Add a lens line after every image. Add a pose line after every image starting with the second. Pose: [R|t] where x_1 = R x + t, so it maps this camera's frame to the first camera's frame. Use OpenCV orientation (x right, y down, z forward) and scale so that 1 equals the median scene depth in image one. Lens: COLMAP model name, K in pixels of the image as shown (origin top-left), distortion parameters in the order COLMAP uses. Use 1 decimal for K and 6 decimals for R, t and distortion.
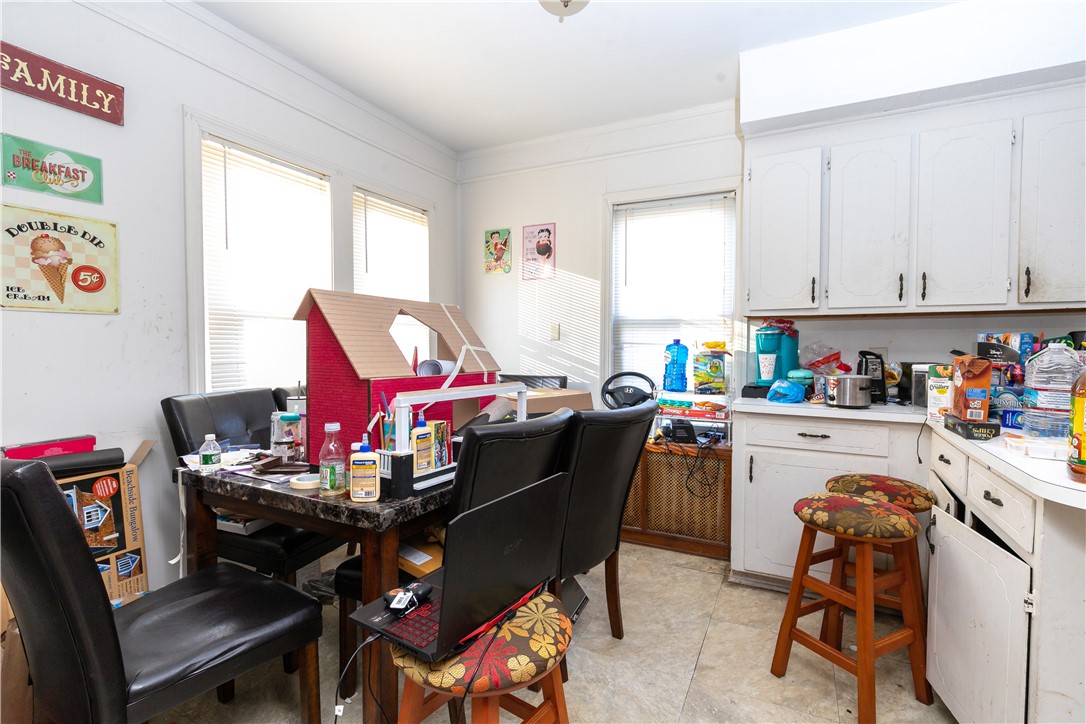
lens RADIAL K [[496.9, 0, 543.0], [0, 496.9, 362.0], [0, 0, 1]] dist [0.000515, 0.000219]
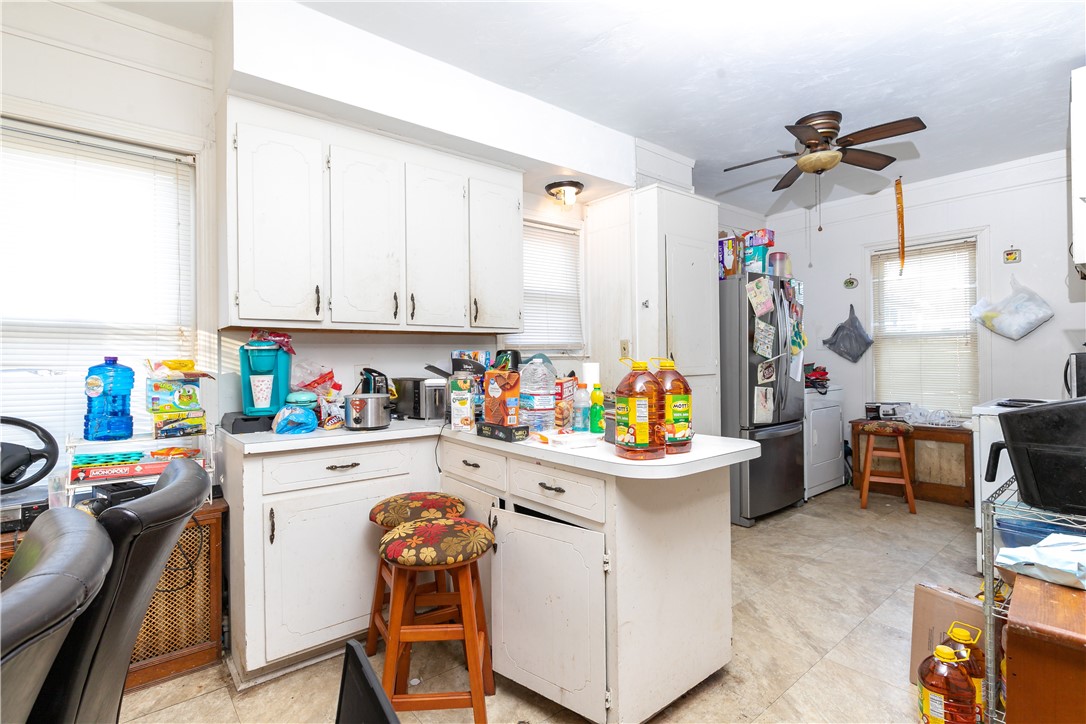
lens RADIAL K [[523.0, 0, 543.0], [0, 523.0, 362.0], [0, 0, 1]] dist [-0.001514, 0.000088]
pose [[0.403031, -0.011717, 0.915111, -0.155297], [0.044912, 0.998966, -0.006989, -0.013052], [-0.914084, 0.043916, 0.403141, 0.301064]]
